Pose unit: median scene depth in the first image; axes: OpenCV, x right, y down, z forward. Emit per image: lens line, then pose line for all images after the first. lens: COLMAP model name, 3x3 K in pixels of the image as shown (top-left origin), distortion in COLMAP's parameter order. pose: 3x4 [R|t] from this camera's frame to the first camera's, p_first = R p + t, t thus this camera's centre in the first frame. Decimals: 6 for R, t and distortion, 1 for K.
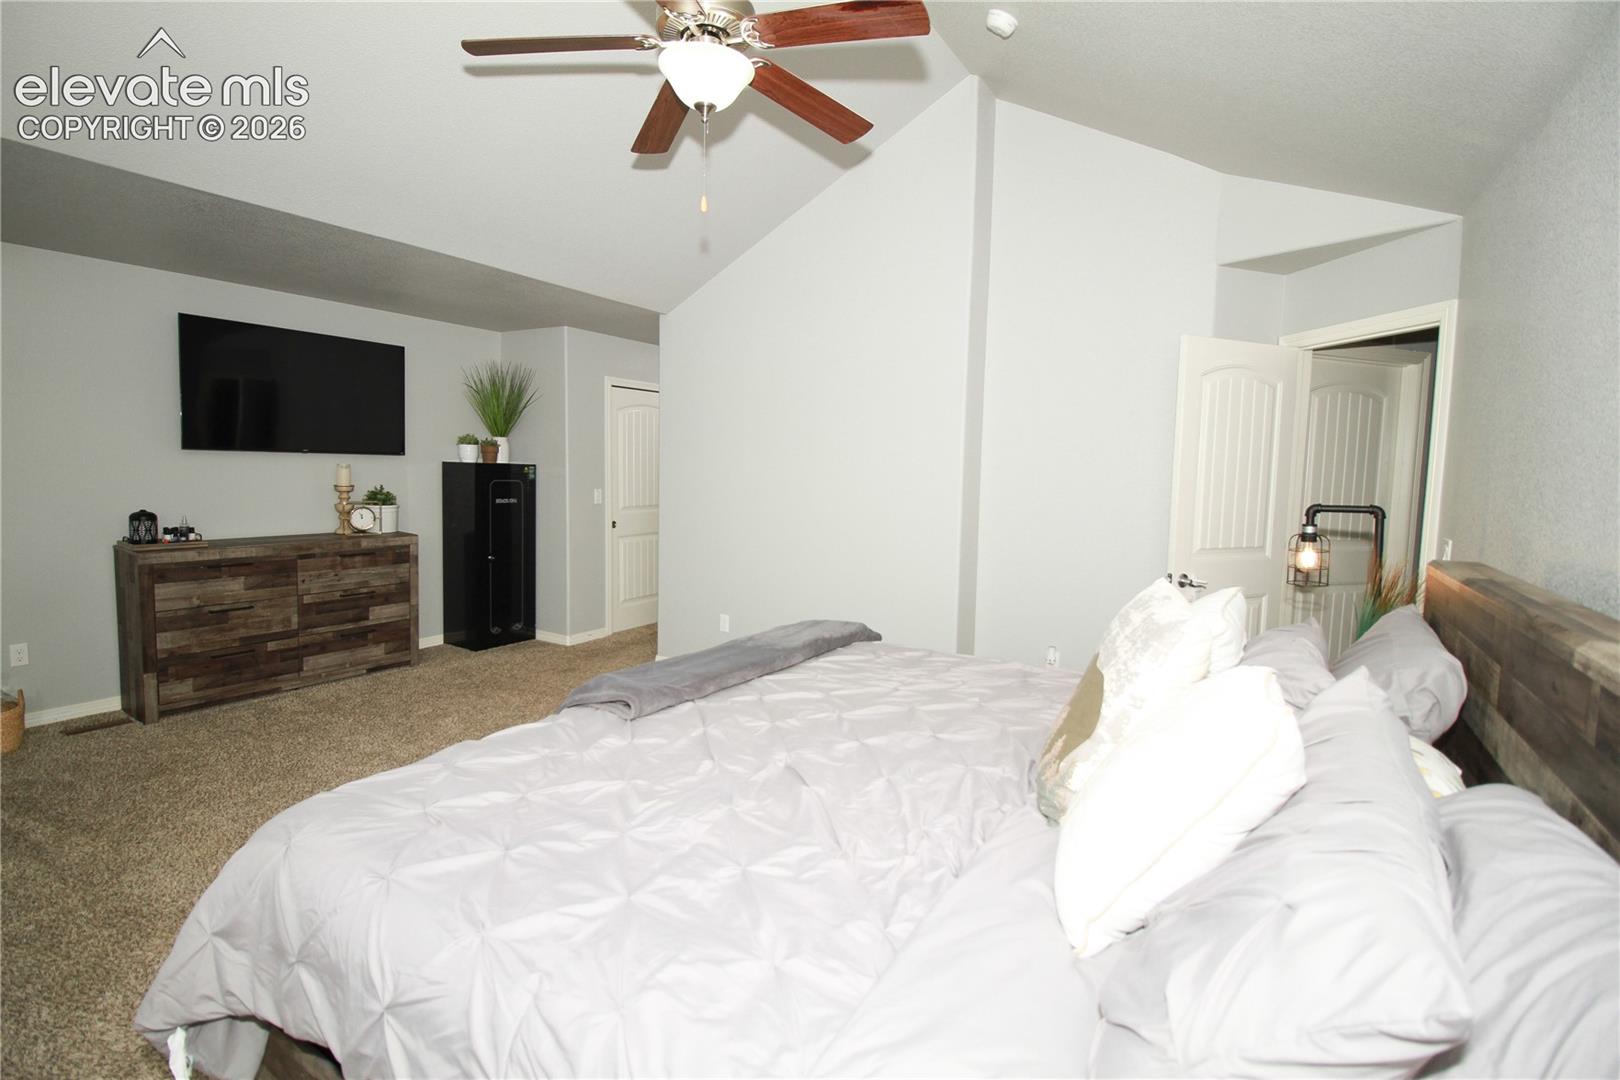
lens RADIAL K [[751.5, 0, 812.1], [0, 751.5, 534.0], [0, 0, 1]] dist [0.001554, -0.016246]
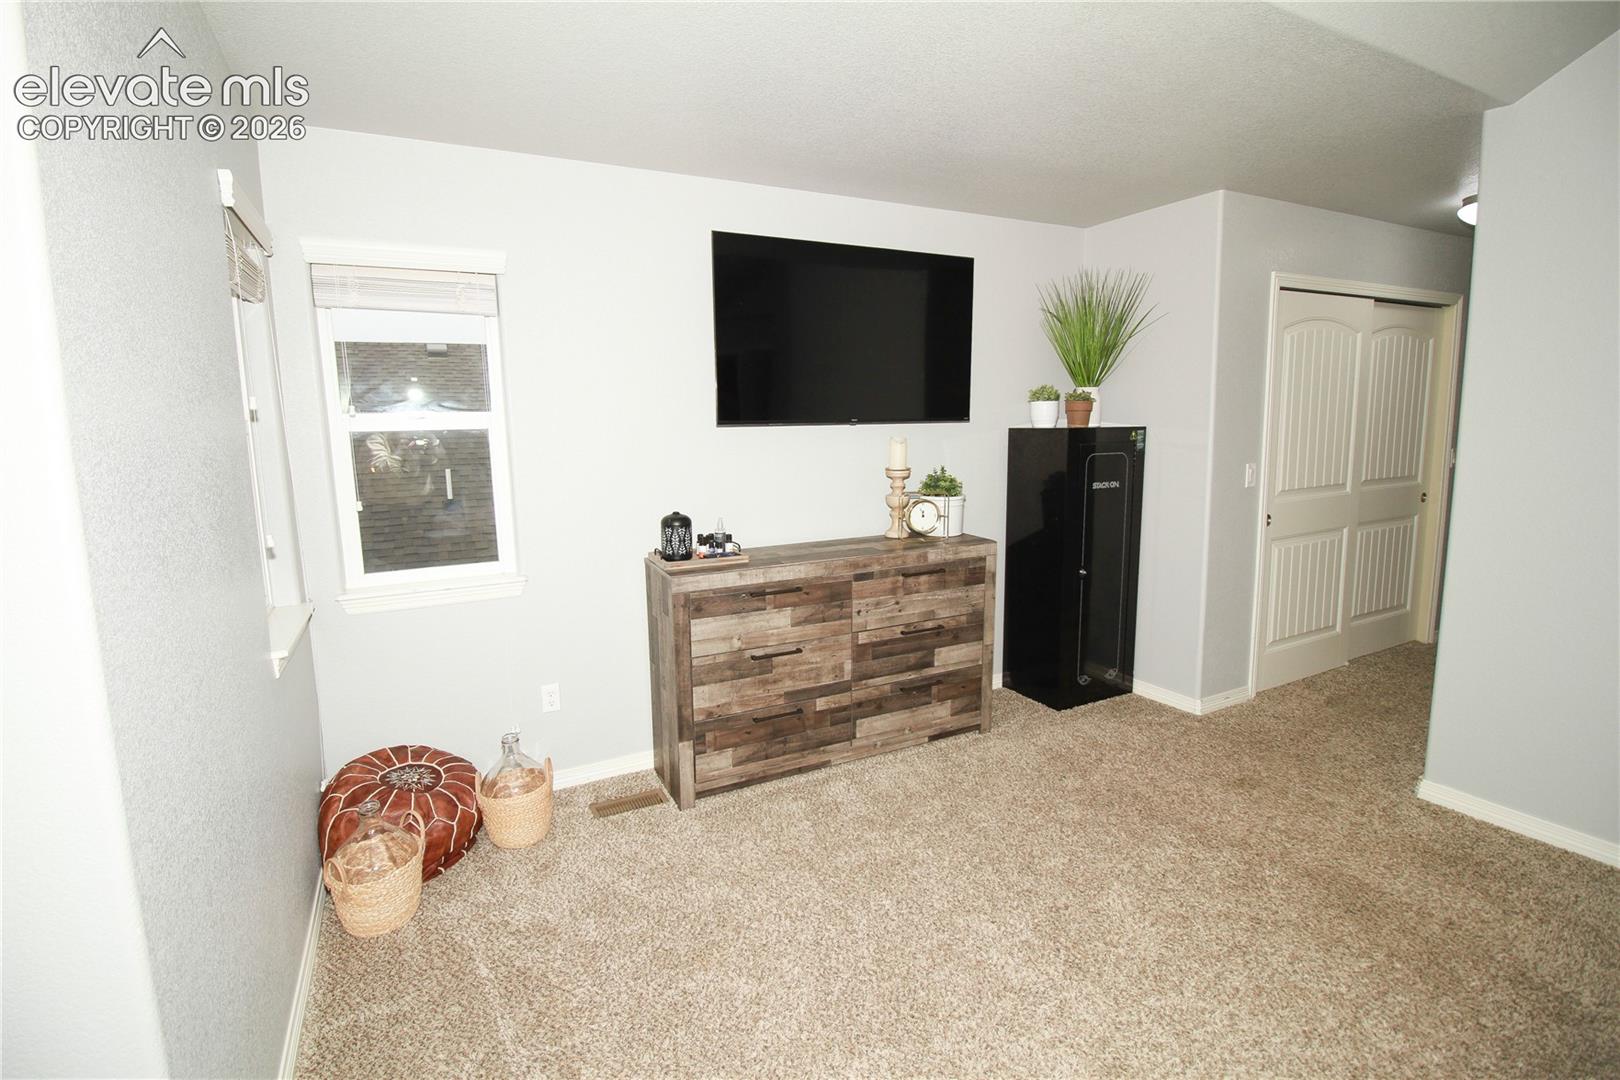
lens RADIAL K [[751.5, 0, 812.1], [0, 751.5, 534.0], [0, 0, 1]] dist [0.001554, -0.016246]
pose [[0.859973, 0.027390, -0.509604, -0.359545], [-0.000841, 0.998633, 0.052254, -0.043552], [0.510339, -0.044508, 0.858821, 0.382949]]
